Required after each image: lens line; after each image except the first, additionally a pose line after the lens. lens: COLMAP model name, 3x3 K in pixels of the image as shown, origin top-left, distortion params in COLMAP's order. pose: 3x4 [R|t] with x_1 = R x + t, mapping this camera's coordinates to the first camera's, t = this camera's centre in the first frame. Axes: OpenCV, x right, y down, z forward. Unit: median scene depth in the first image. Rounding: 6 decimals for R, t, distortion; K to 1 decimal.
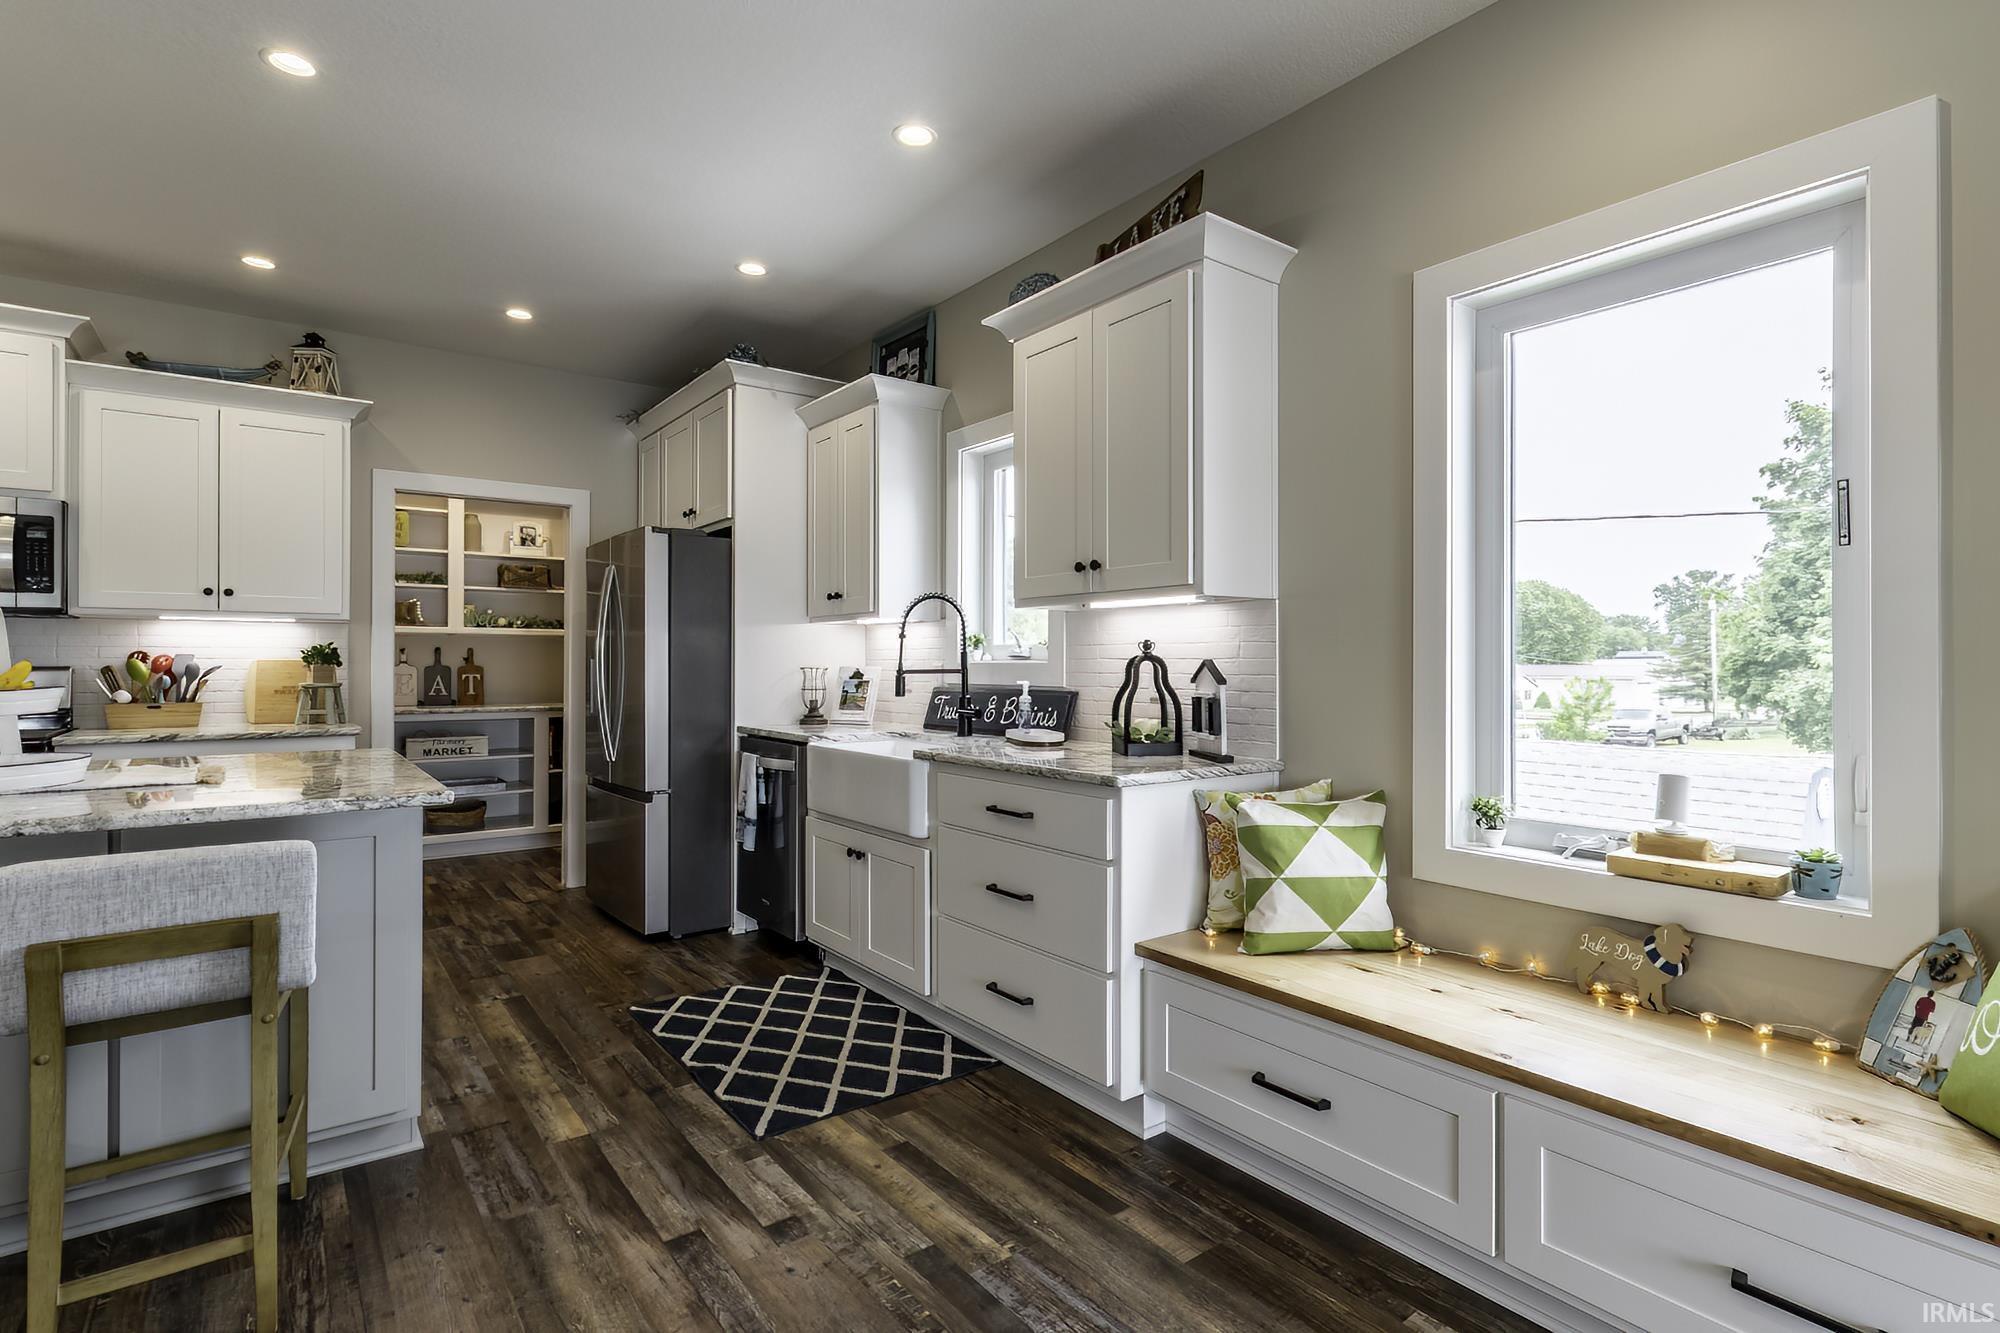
lens RADIAL K [[963.8, 0, 1000.5], [0, 963.8, 662.4], [0, 0, 1]] dist [0.003805, -0.002247]
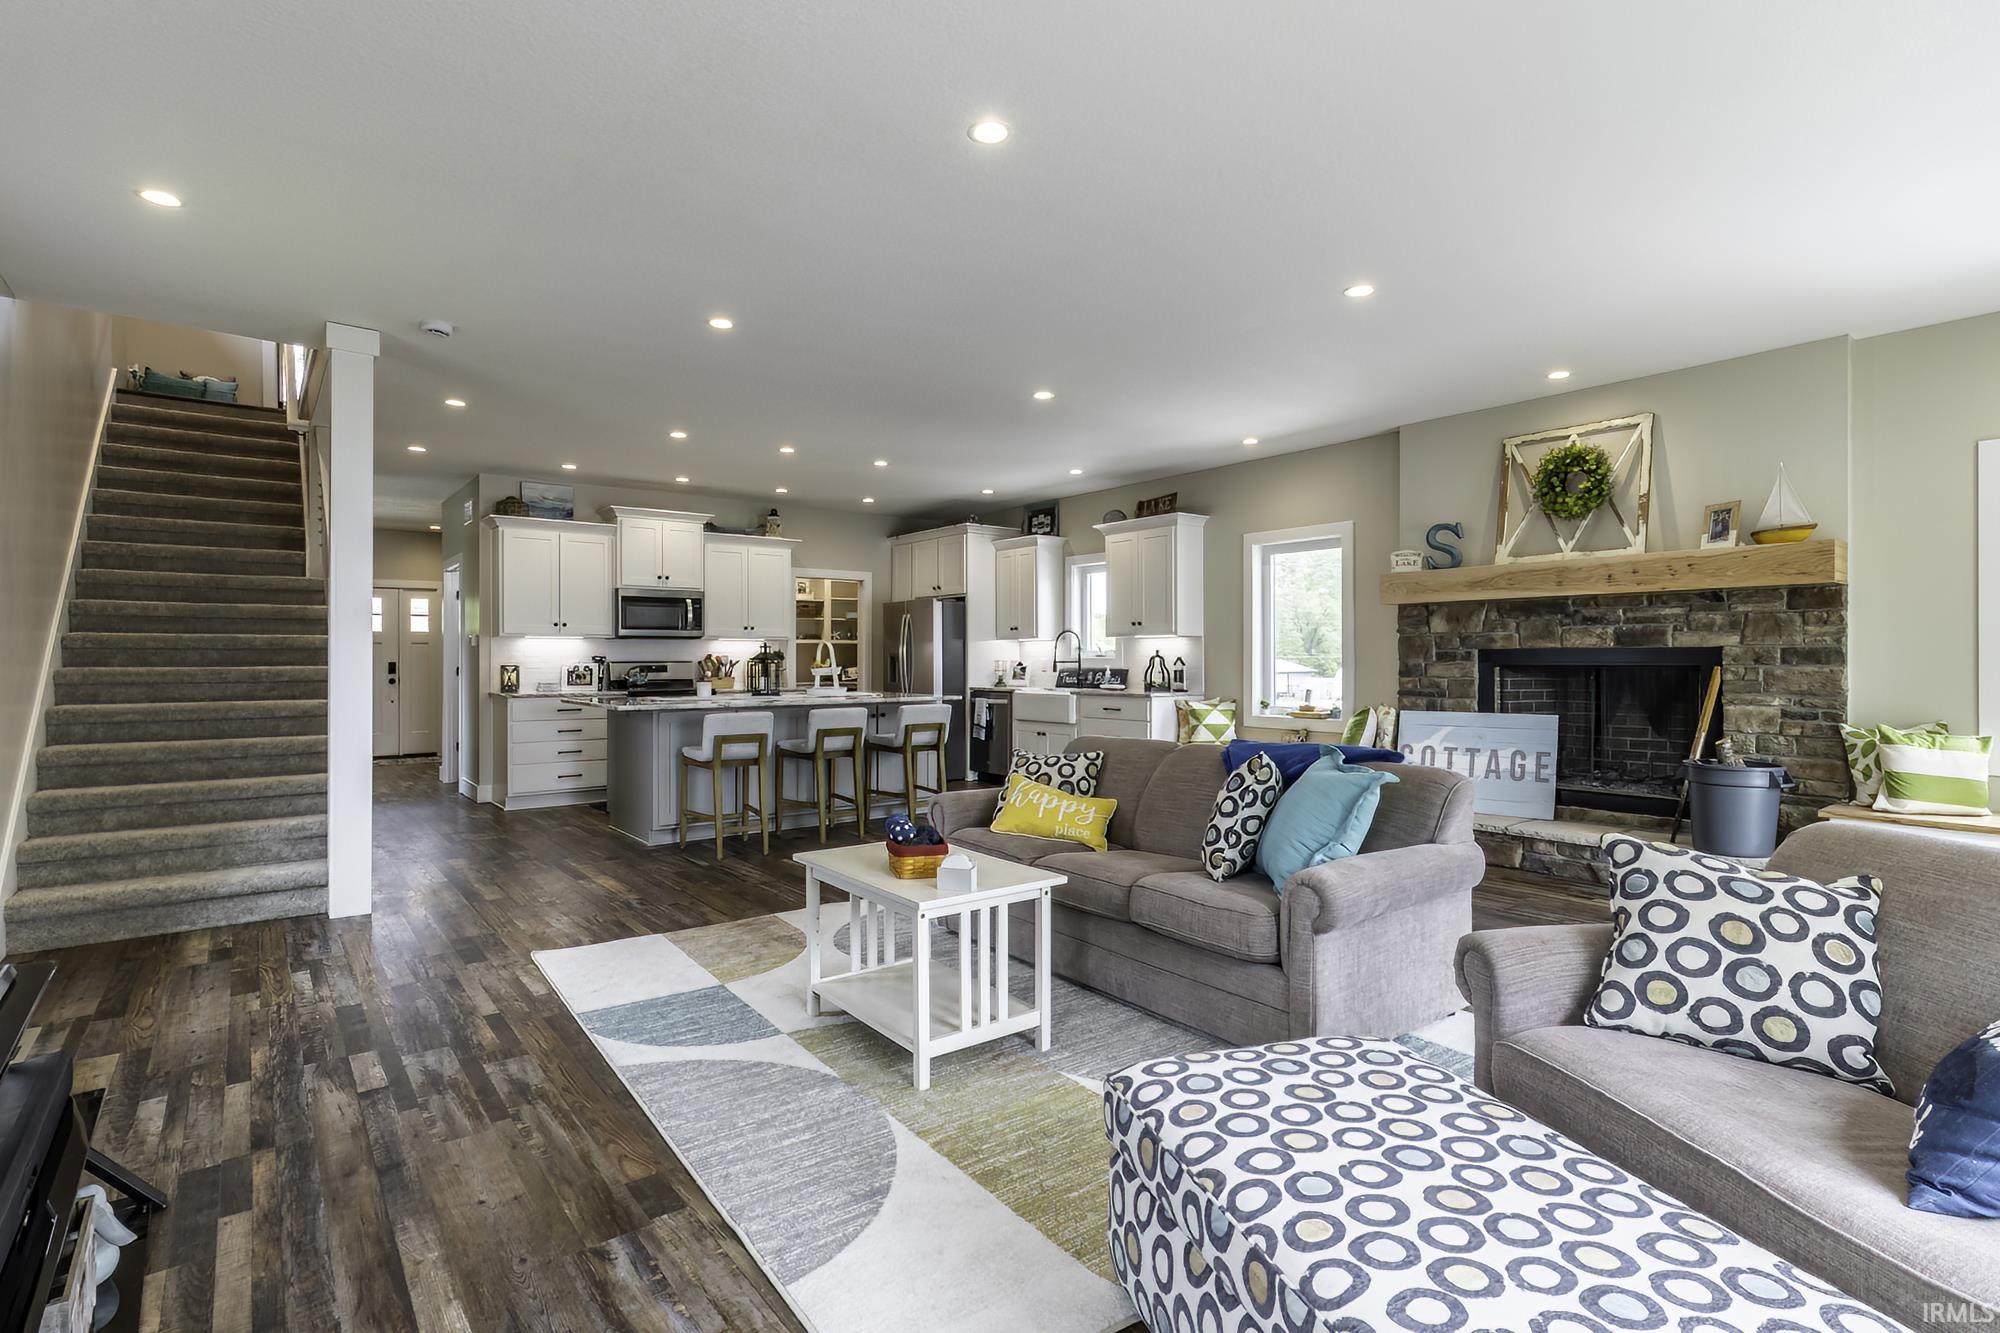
lens RADIAL K [[963.8, 0, 995.3], [0, 963.8, 665.0], [0, 0, 1]] dist [0.003805, -0.002247]
pose [[0.999898, -0.002669, 0.014033, -0.263760], [0.002551, 0.999961, 0.008409, -0.002911], [-0.014055, -0.008373, 0.999866, -1.316302]]
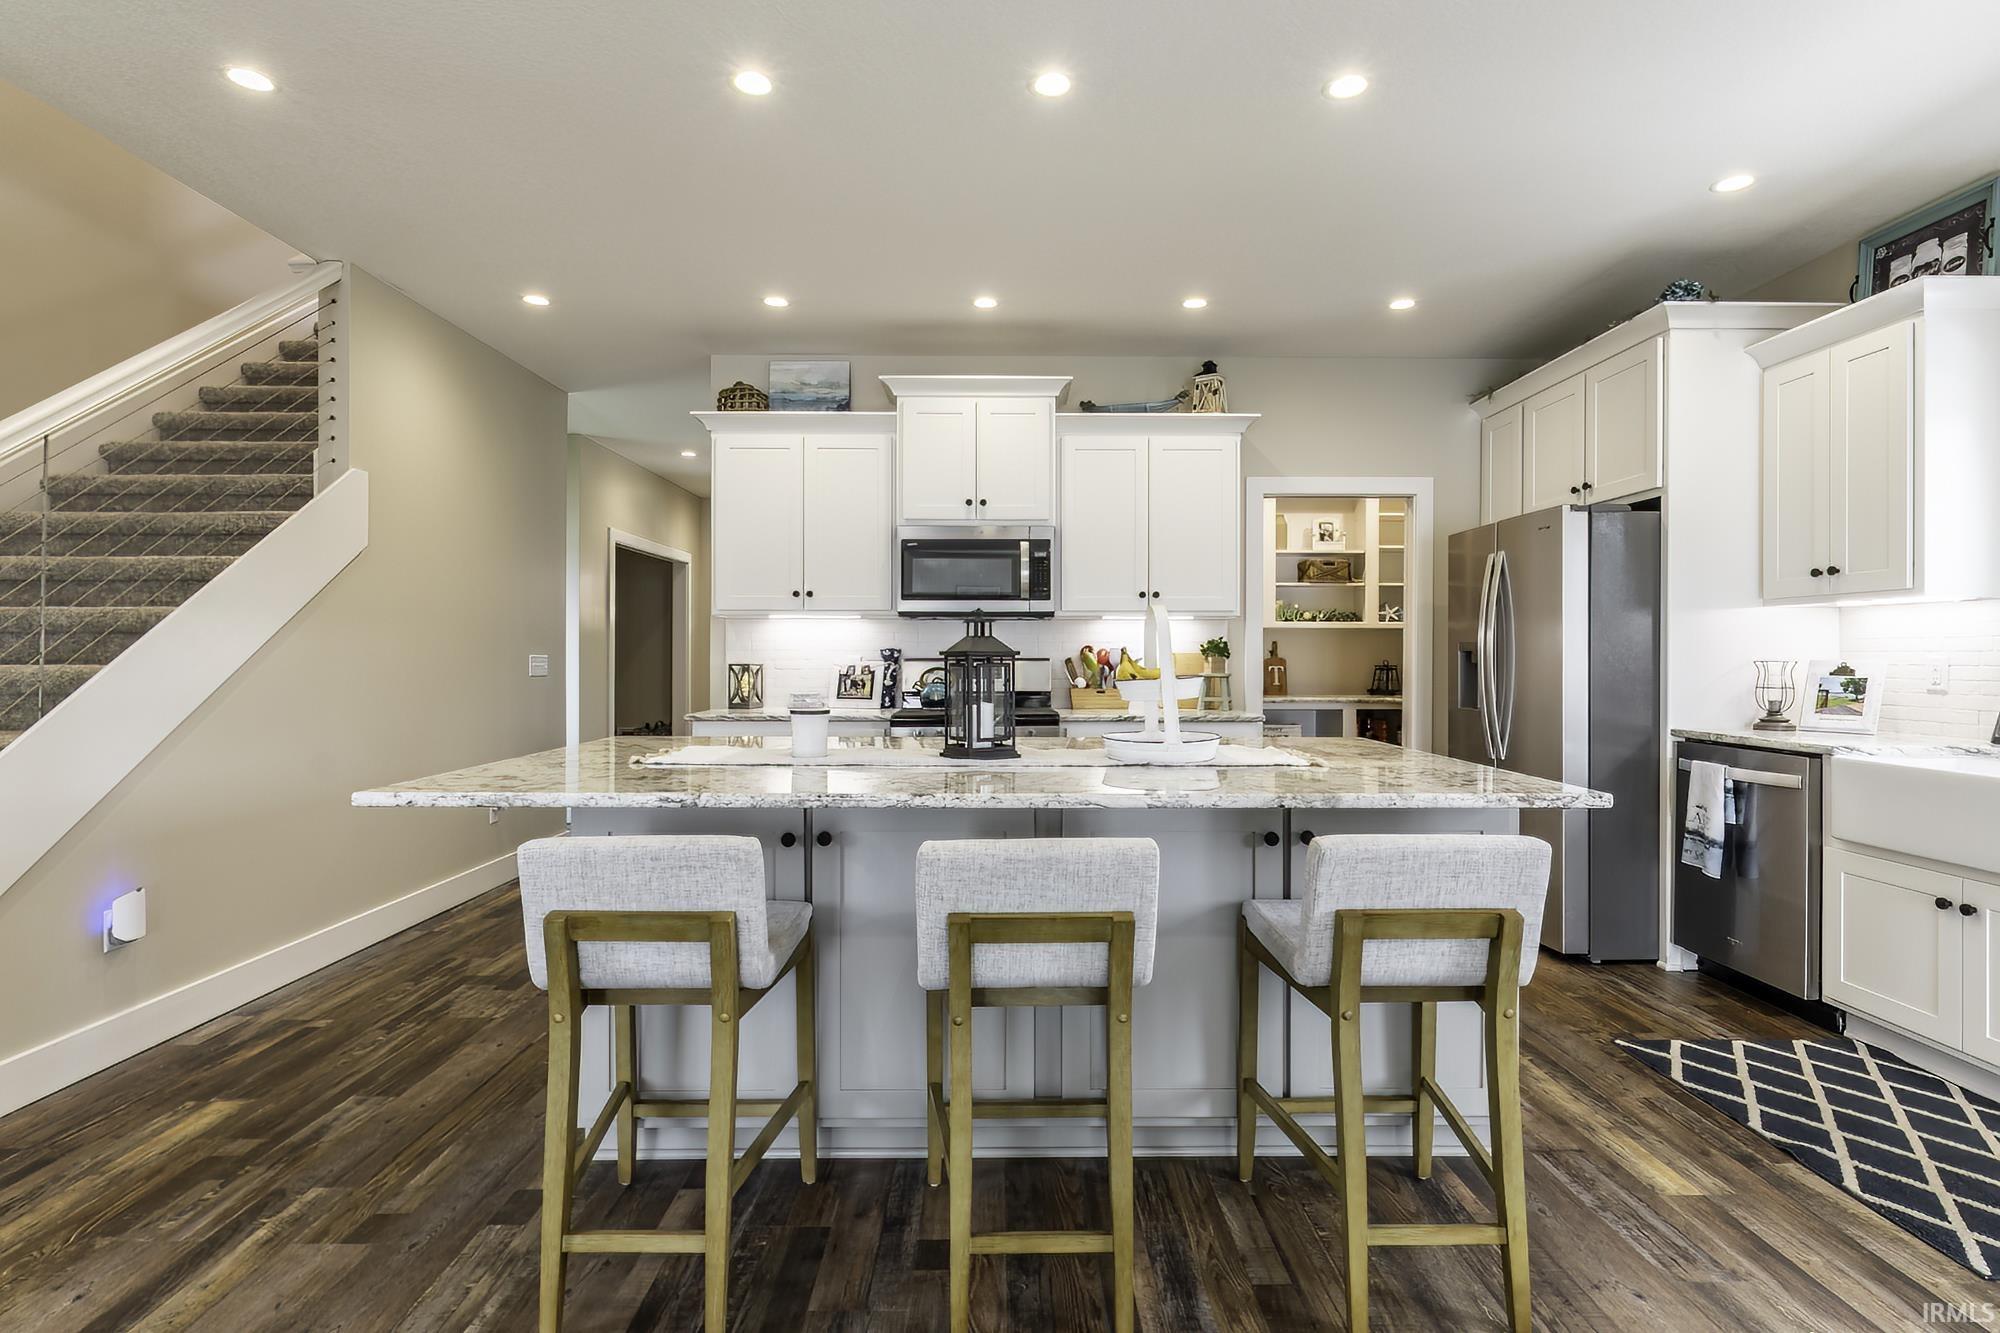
lens RADIAL K [[963.8, 0, 1008.6], [0, 963.8, 660.0], [0, 0, 1]] dist [0.003805, -0.002247]
pose [[0.805987, 0.002882, -0.591927, -0.259420], [0.000334, 0.999986, 0.005324, 0.000055], [0.591934, -0.004489, 0.805974, -0.044733]]
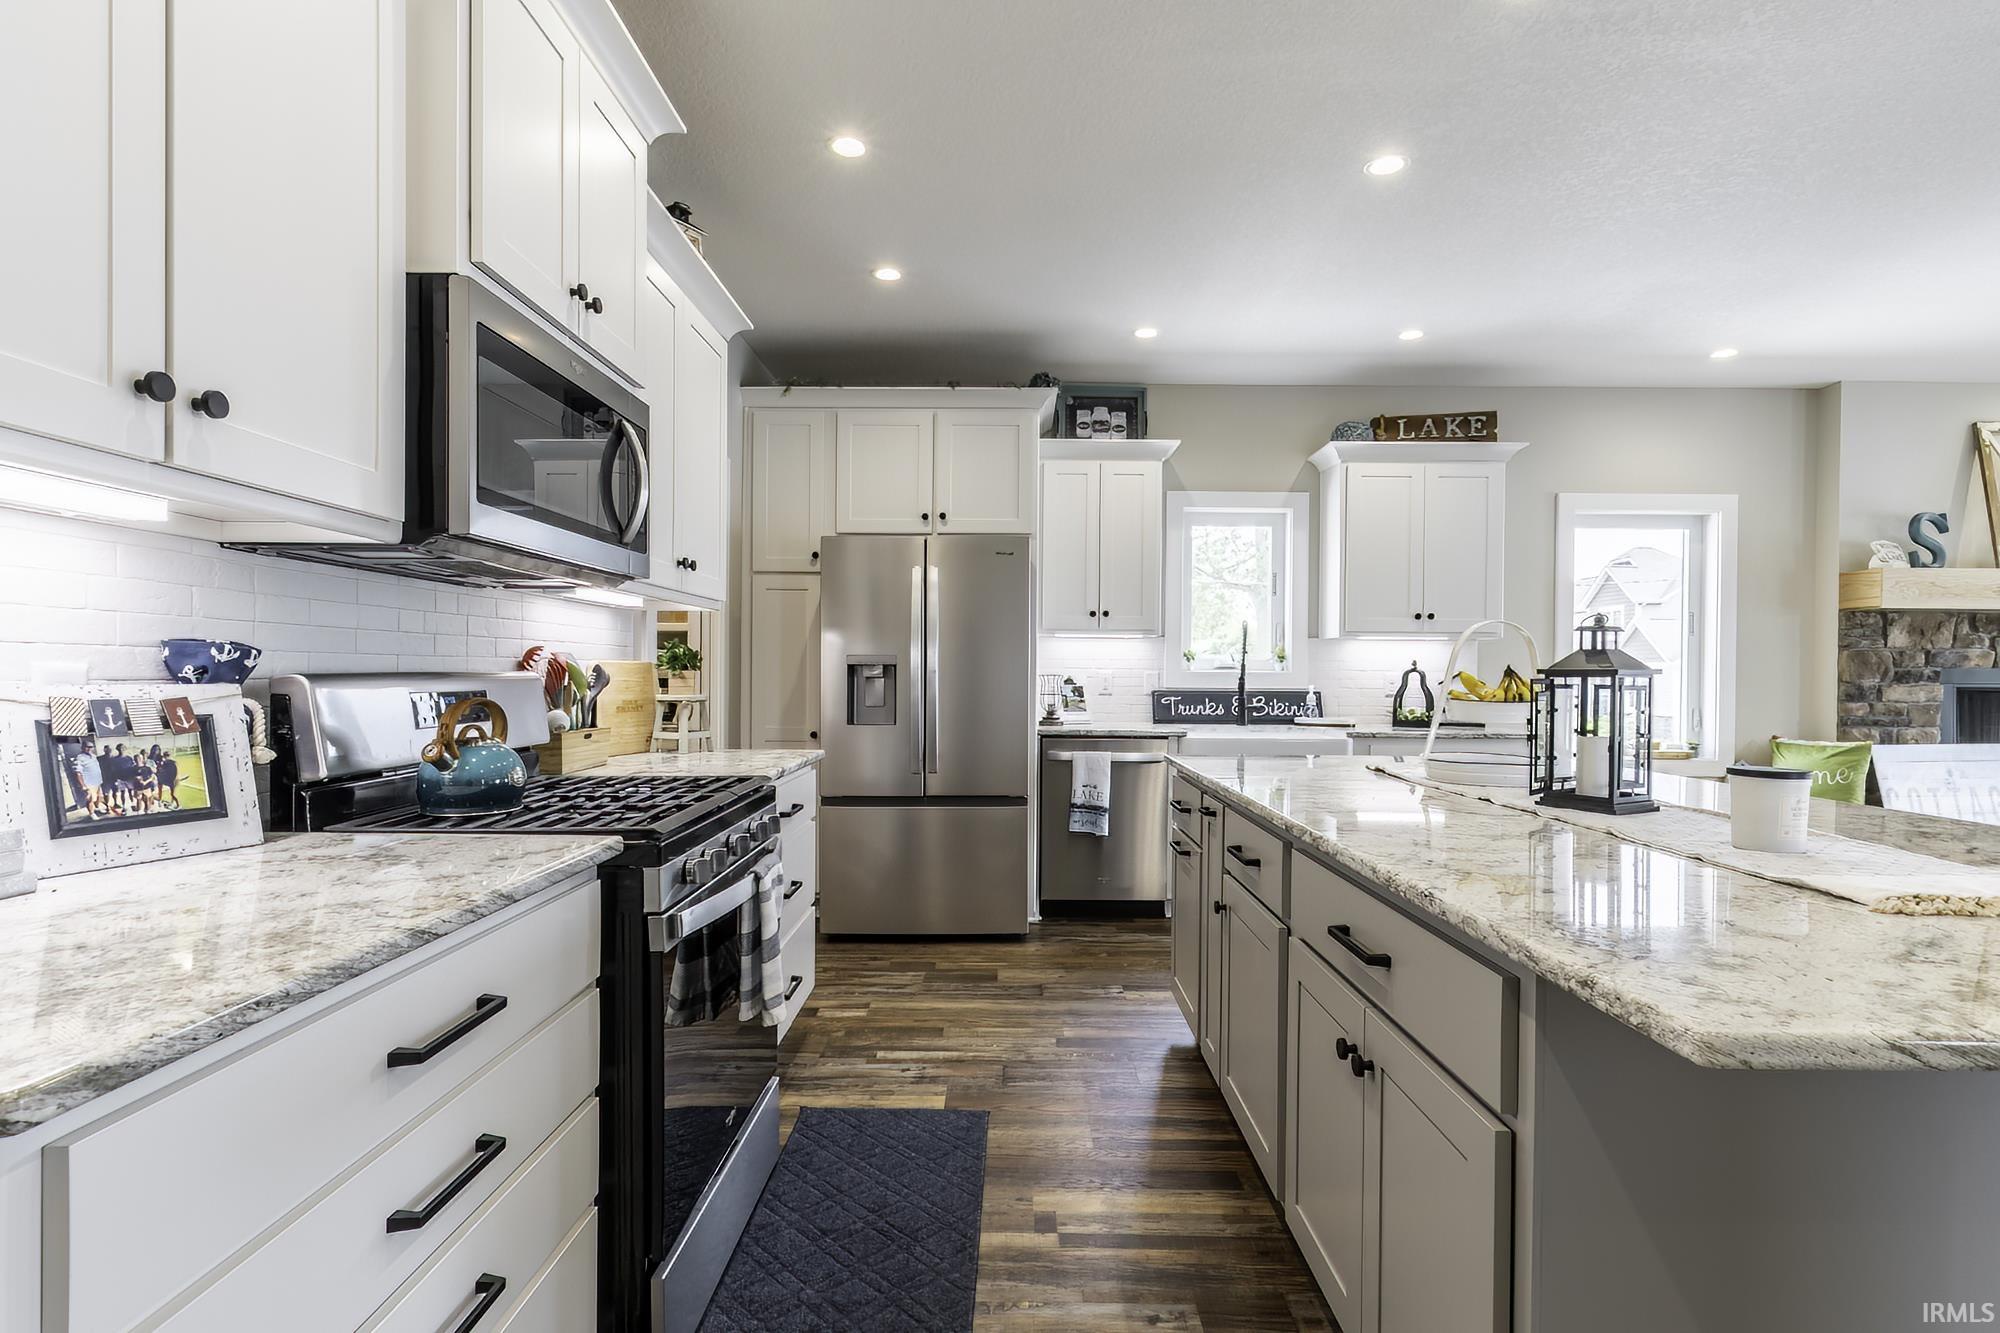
lens RADIAL K [[963.8, 0, 1002.9], [0, 963.8, 676.0], [0, 0, 1]] dist [0.003805, -0.002247]
pose [[0.609774, 0.000569, 0.792575, -1.241867], [-0.009932, 0.999927, 0.006923, 0.000034], [-0.792513, -0.012093, 0.609735, 0.407715]]
